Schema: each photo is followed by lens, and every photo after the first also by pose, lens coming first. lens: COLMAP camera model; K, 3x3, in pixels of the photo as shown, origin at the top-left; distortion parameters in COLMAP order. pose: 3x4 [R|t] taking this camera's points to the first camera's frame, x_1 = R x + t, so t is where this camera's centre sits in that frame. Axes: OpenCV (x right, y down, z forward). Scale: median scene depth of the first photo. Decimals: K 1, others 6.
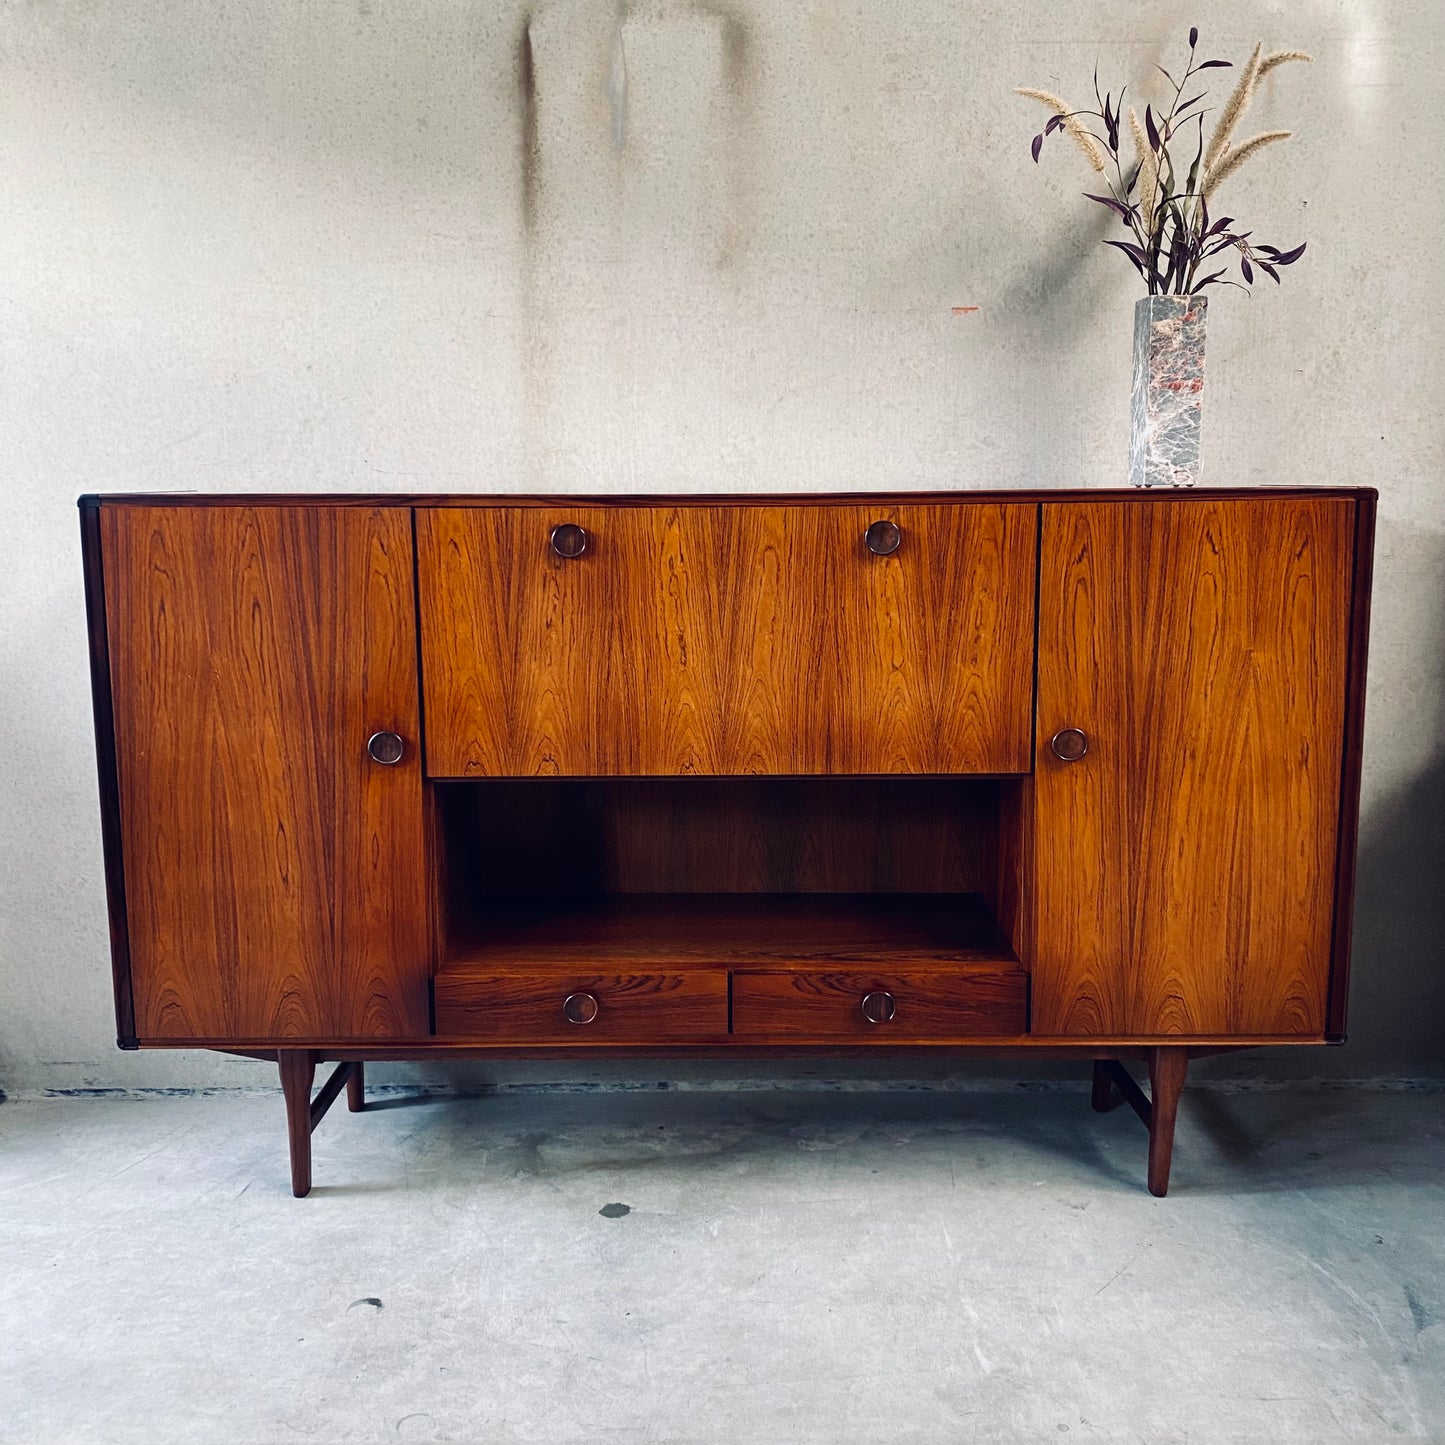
lens RADIAL K [[1482.3, 0, 727.3], [0, 1482.3, 709.3], [0, 0, 1]] dist [-0.005215, 0.000000]
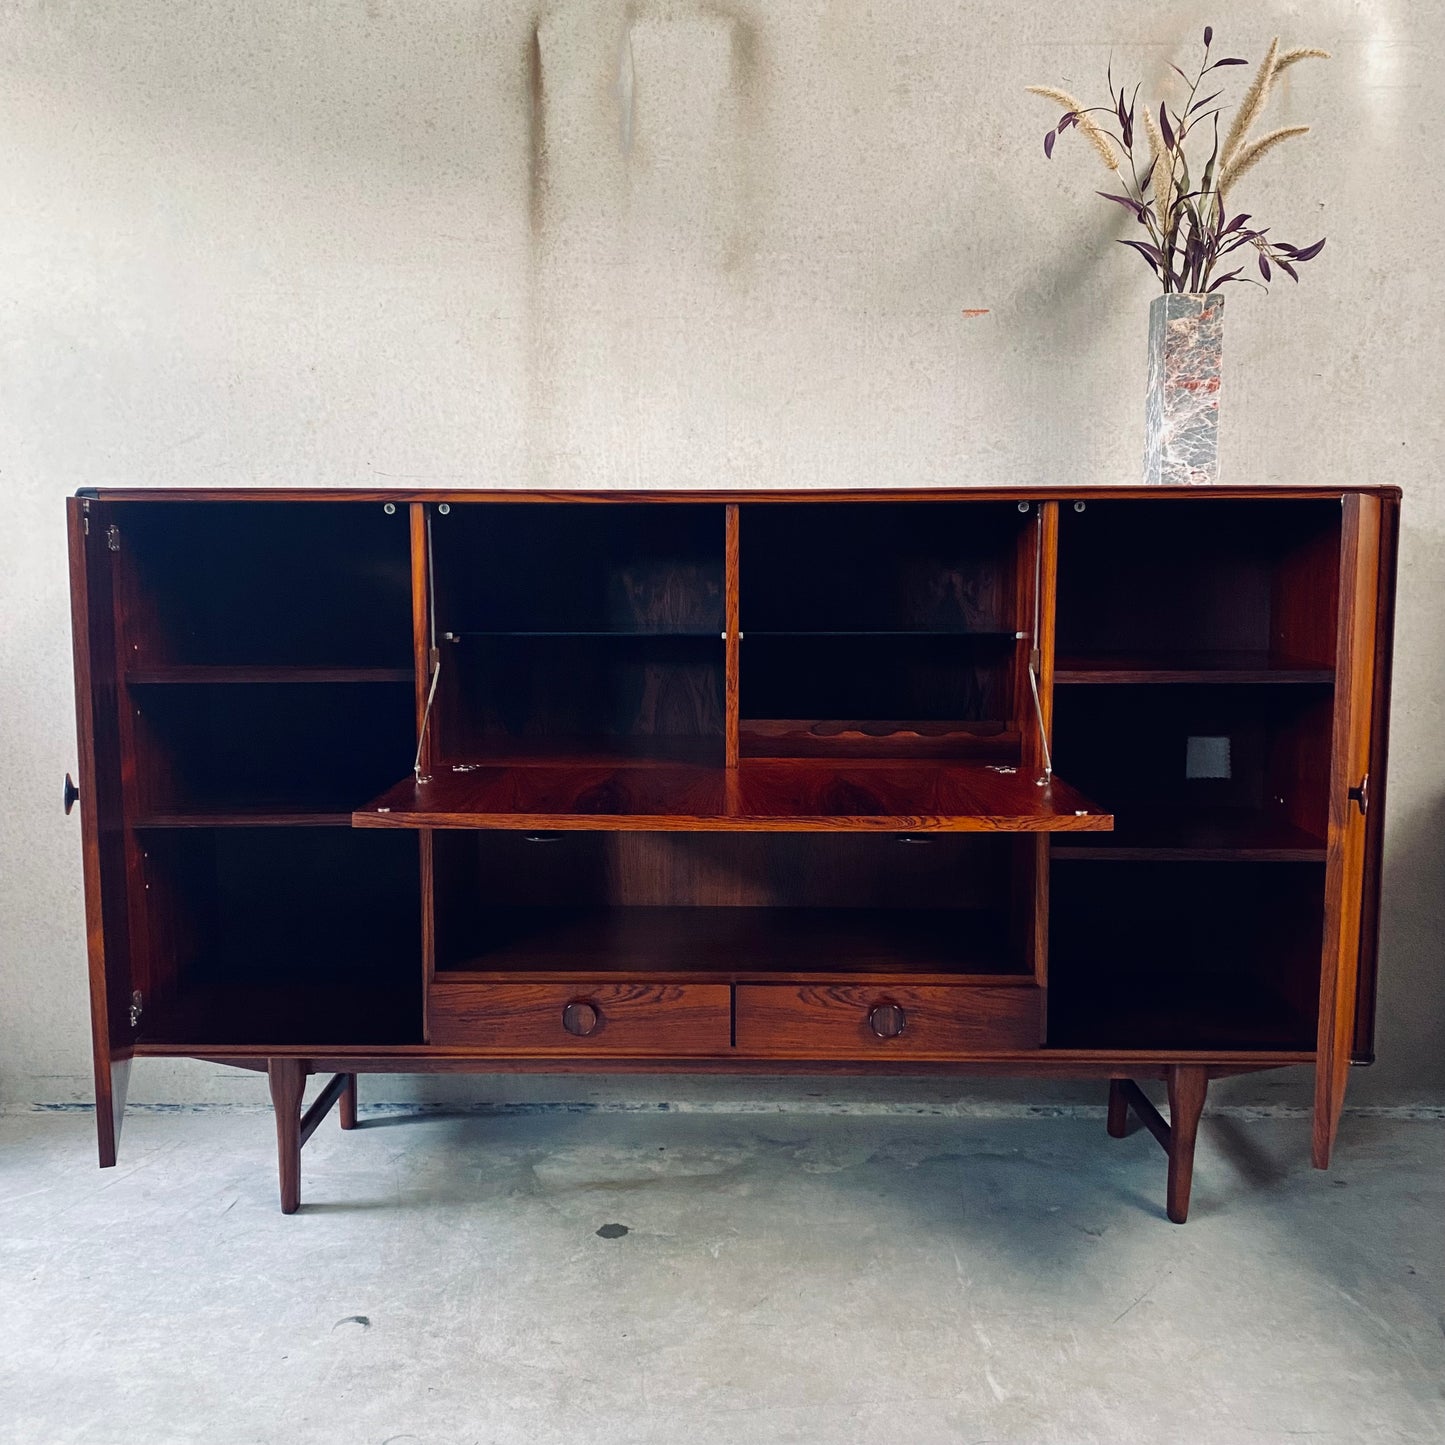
lens RADIAL K [[1482.3, 0, 709.4], [0, 1482.3, 700.0], [0, 0, 1]] dist [-0.005215, 0.000000]
pose [[0.999848, 0.006159, -0.016304, 0.000765], [-0.006756, 0.999300, -0.036790, 0.028264], [0.016066, 0.036894, 0.999190, 0.024192]]
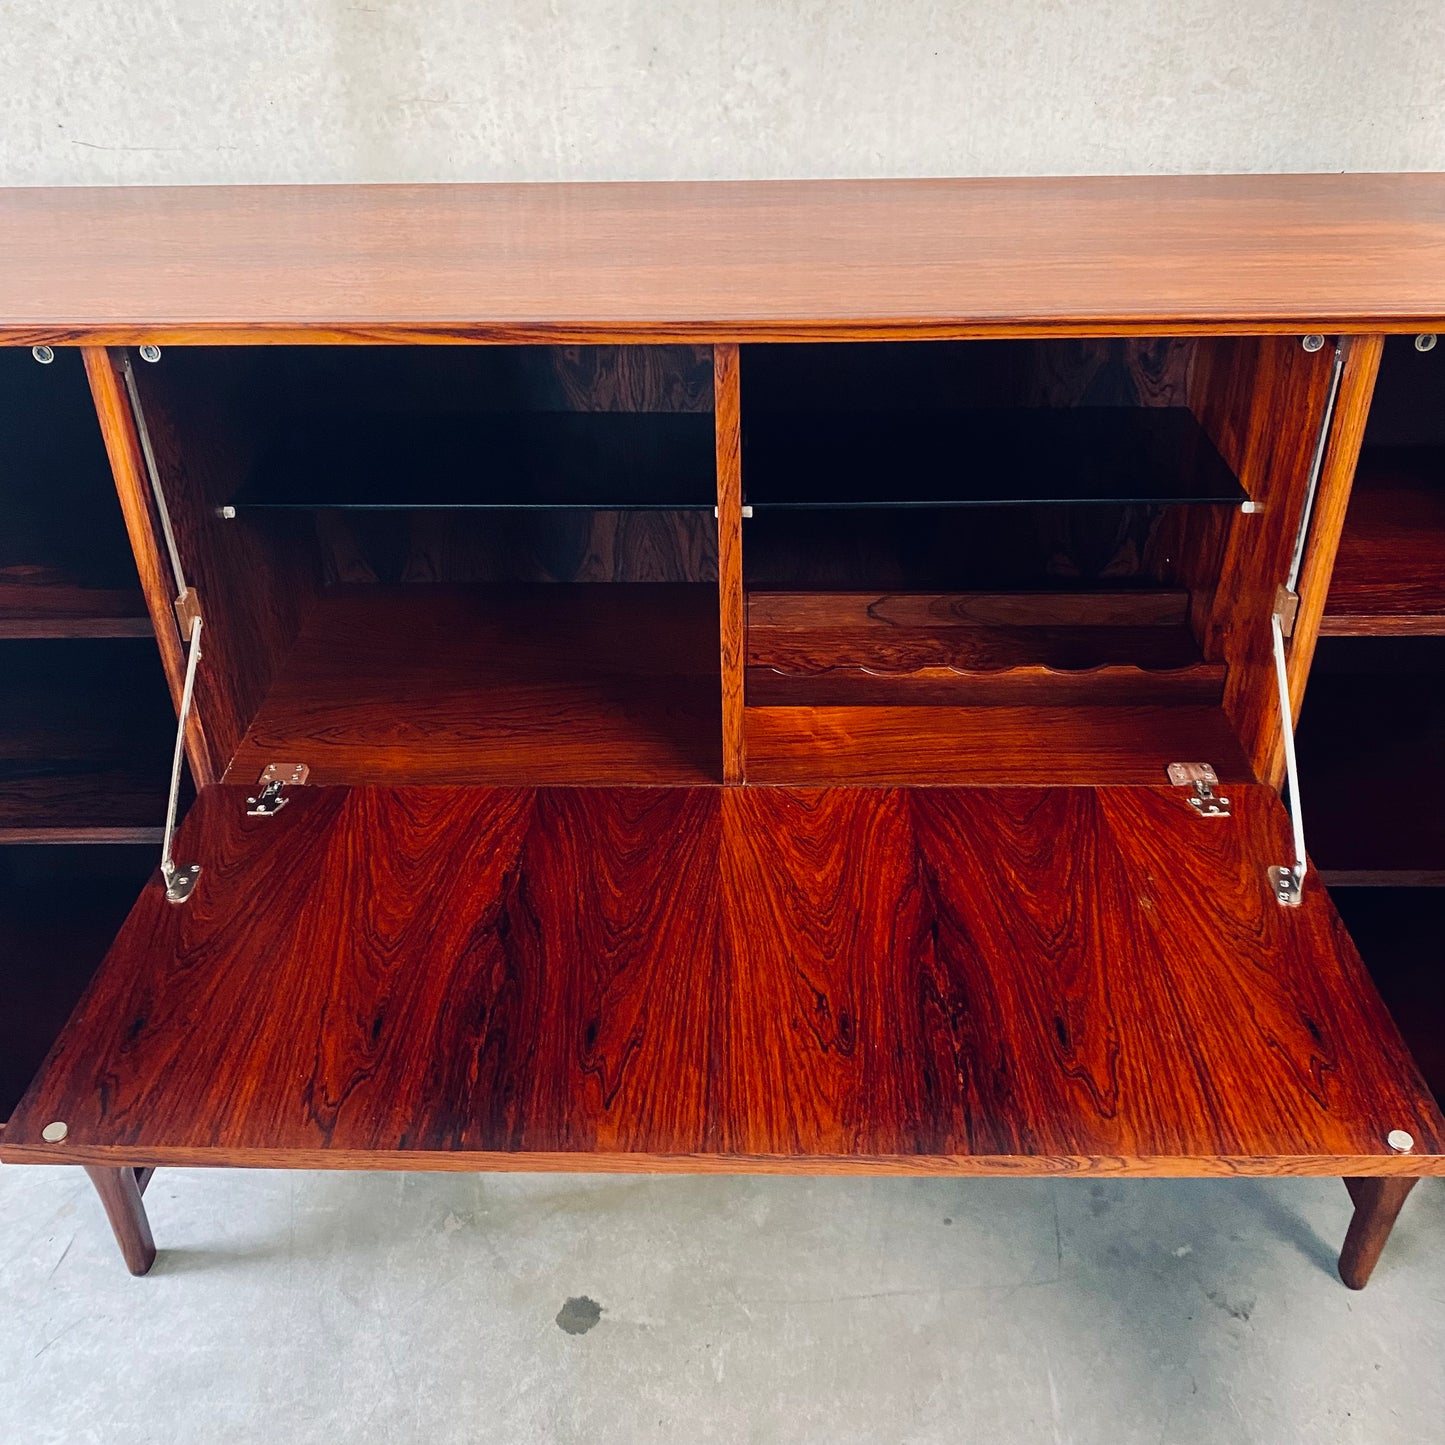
lens RADIAL K [[1482.3, 0, 731.3], [0, 1482.3, 714.9], [0, 0, 1]] dist [-0.005215, 0.000000]
pose [[0.999826, 0.000810, -0.018636, 0.009786], [0.006843, 0.913484, 0.406817, -0.213002], [0.017353, -0.406874, 0.913320, 0.482685]]
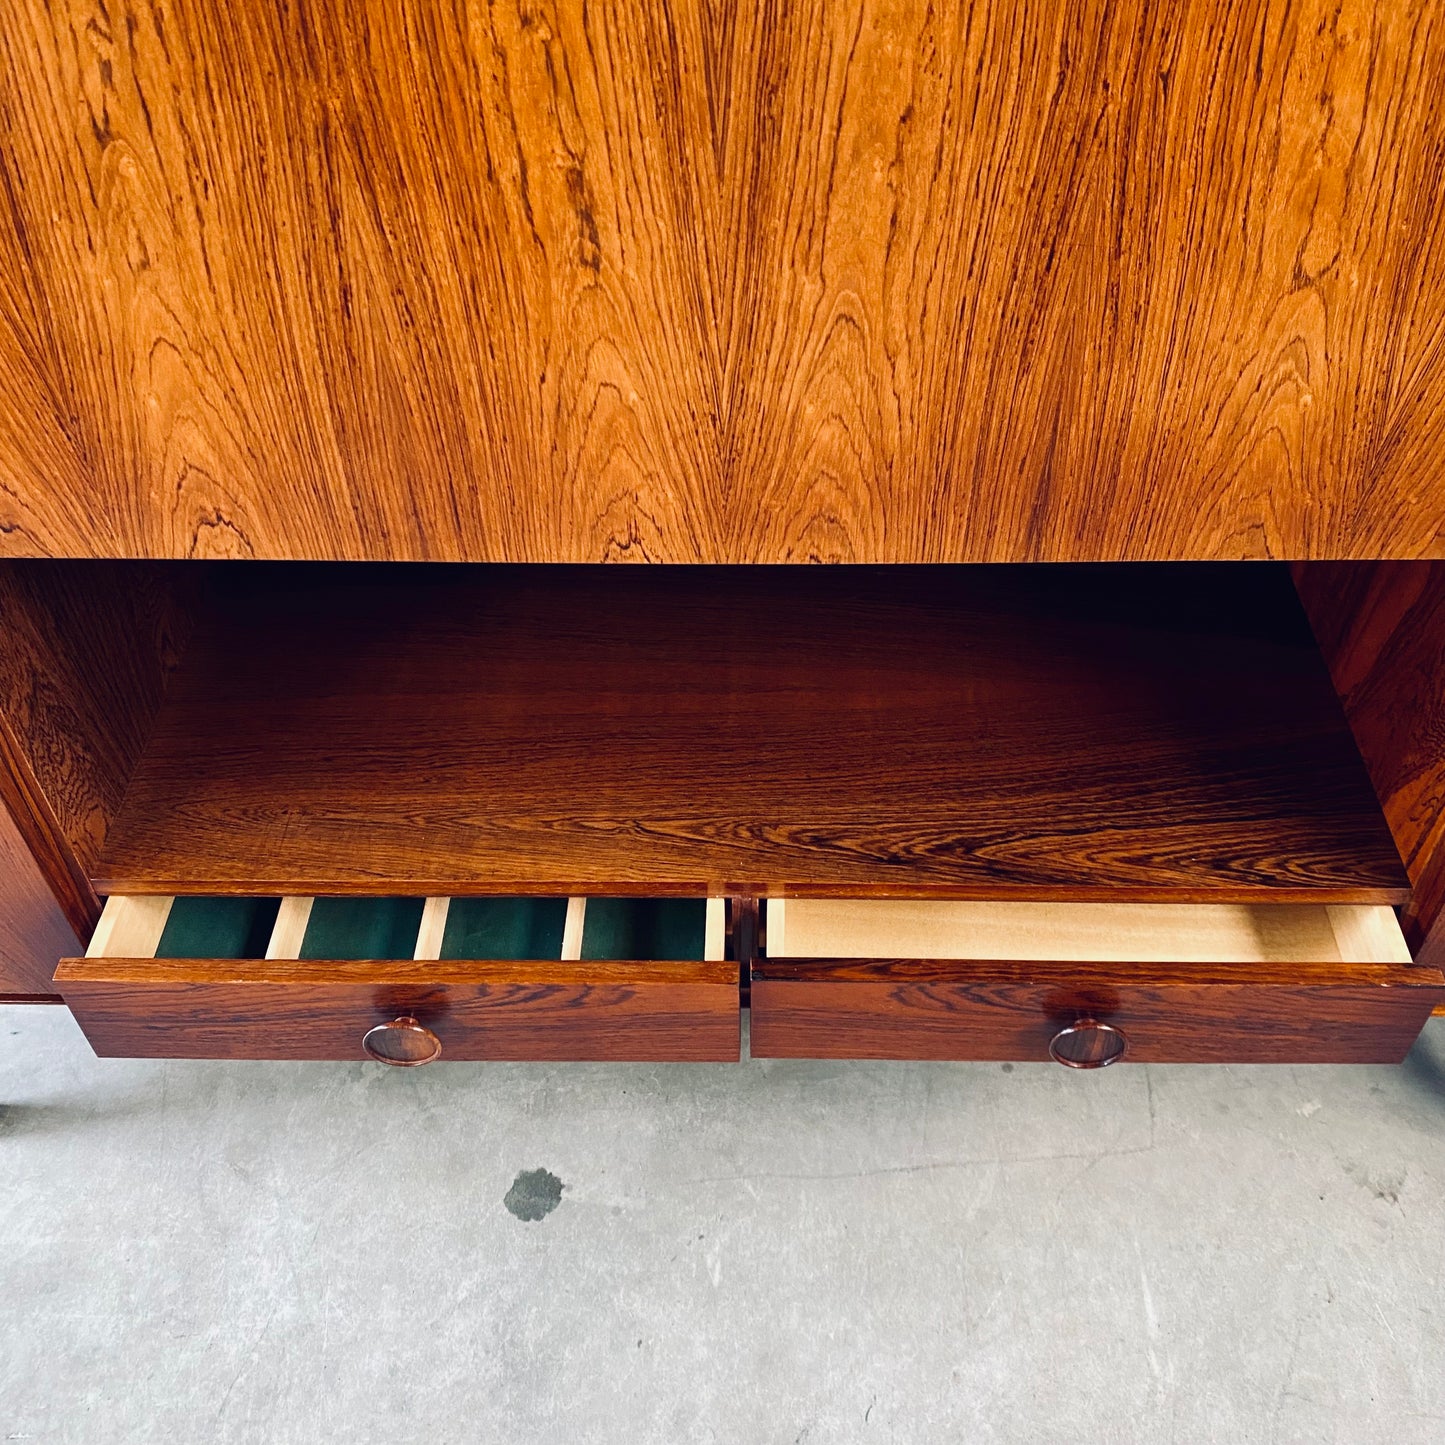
lens RADIAL K [[1482.3, 0, 730.3], [0, 1482.3, 723.6], [0, 0, 1]] dist [-0.005215, 0.000000]
pose [[0.999906, 0.005628, -0.012474, 0.002453], [0.002982, 0.800004, 0.599988, -0.130491], [0.013356, -0.599969, 0.799912, 0.681002]]
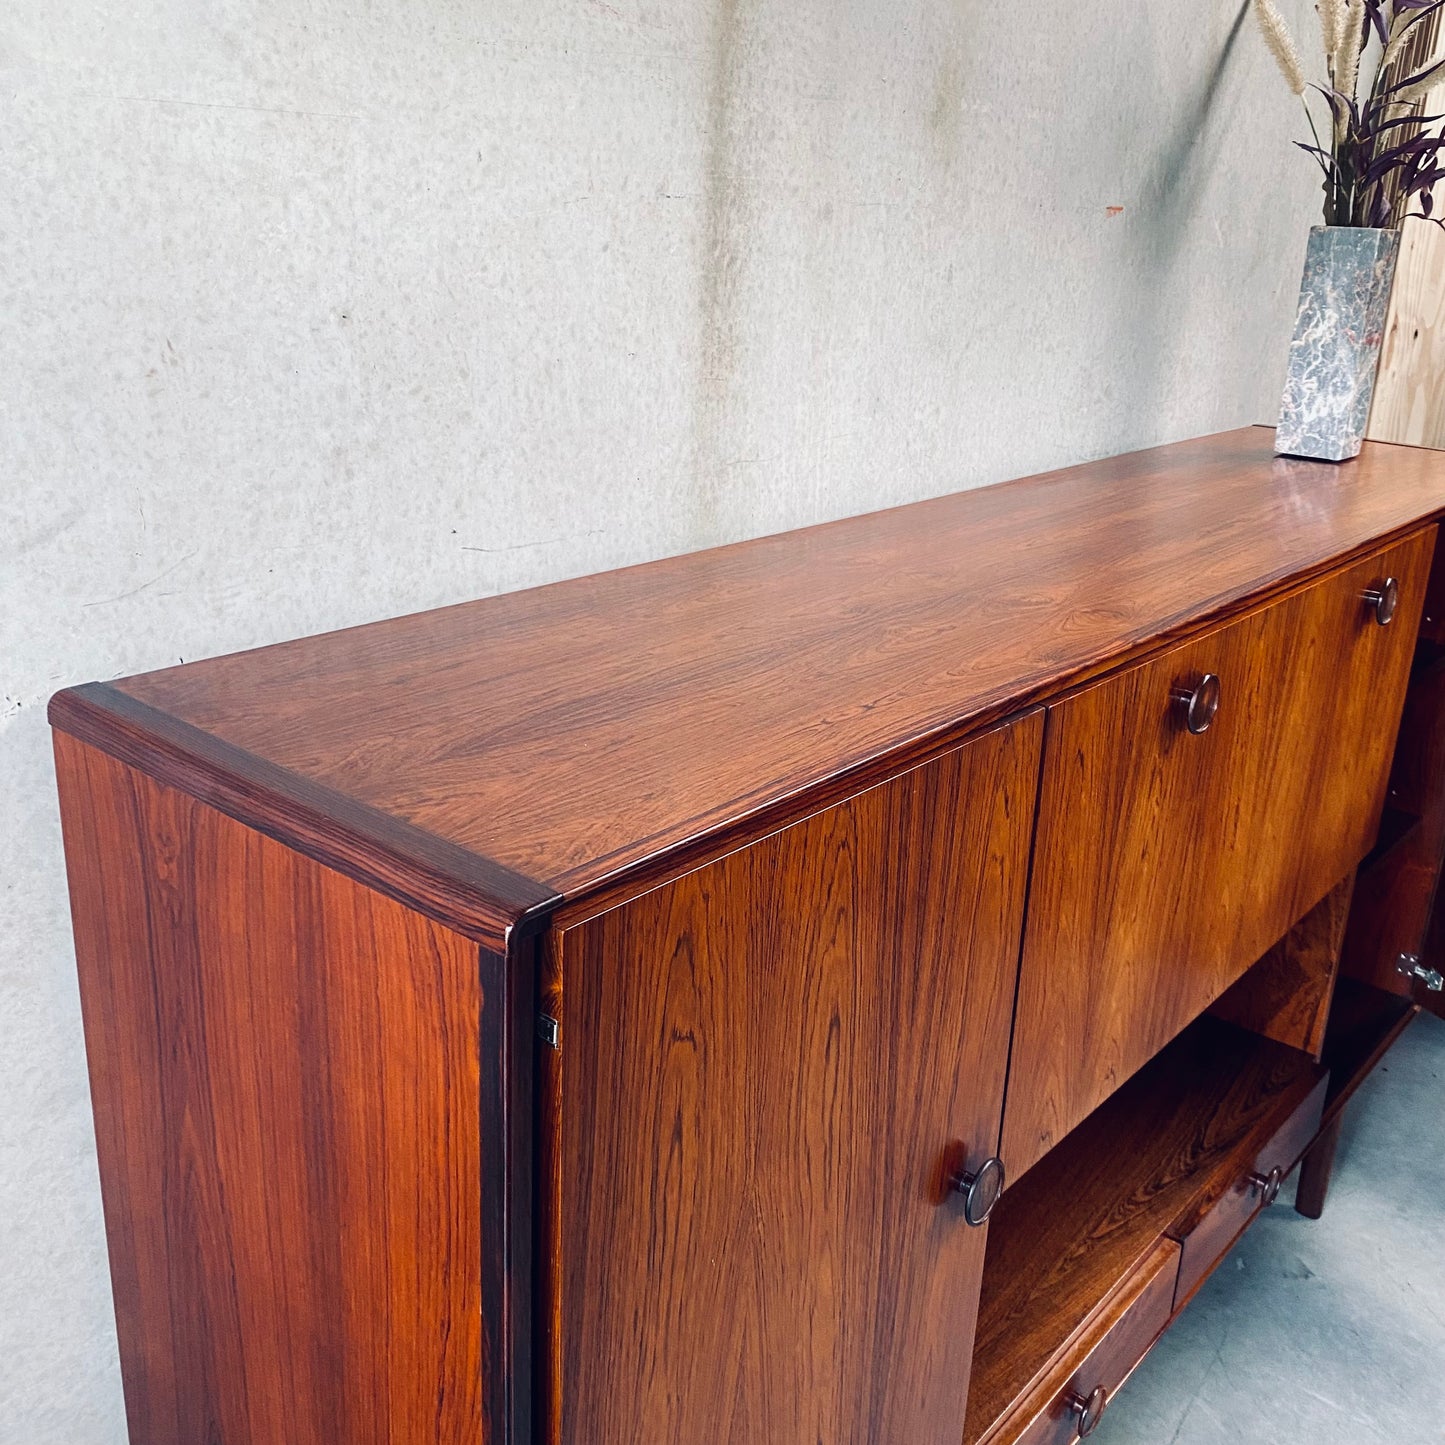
lens RADIAL K [[1482.3, 0, 747.0], [0, 1482.3, 705.6], [0, 0, 1]] dist [-0.005215, 0.000000]
pose [[0.631079, -0.220799, 0.743631, -0.587728], [0.072008, 0.971170, 0.227251, -0.236954], [-0.772369, -0.089866, 0.628785, 0.742766]]
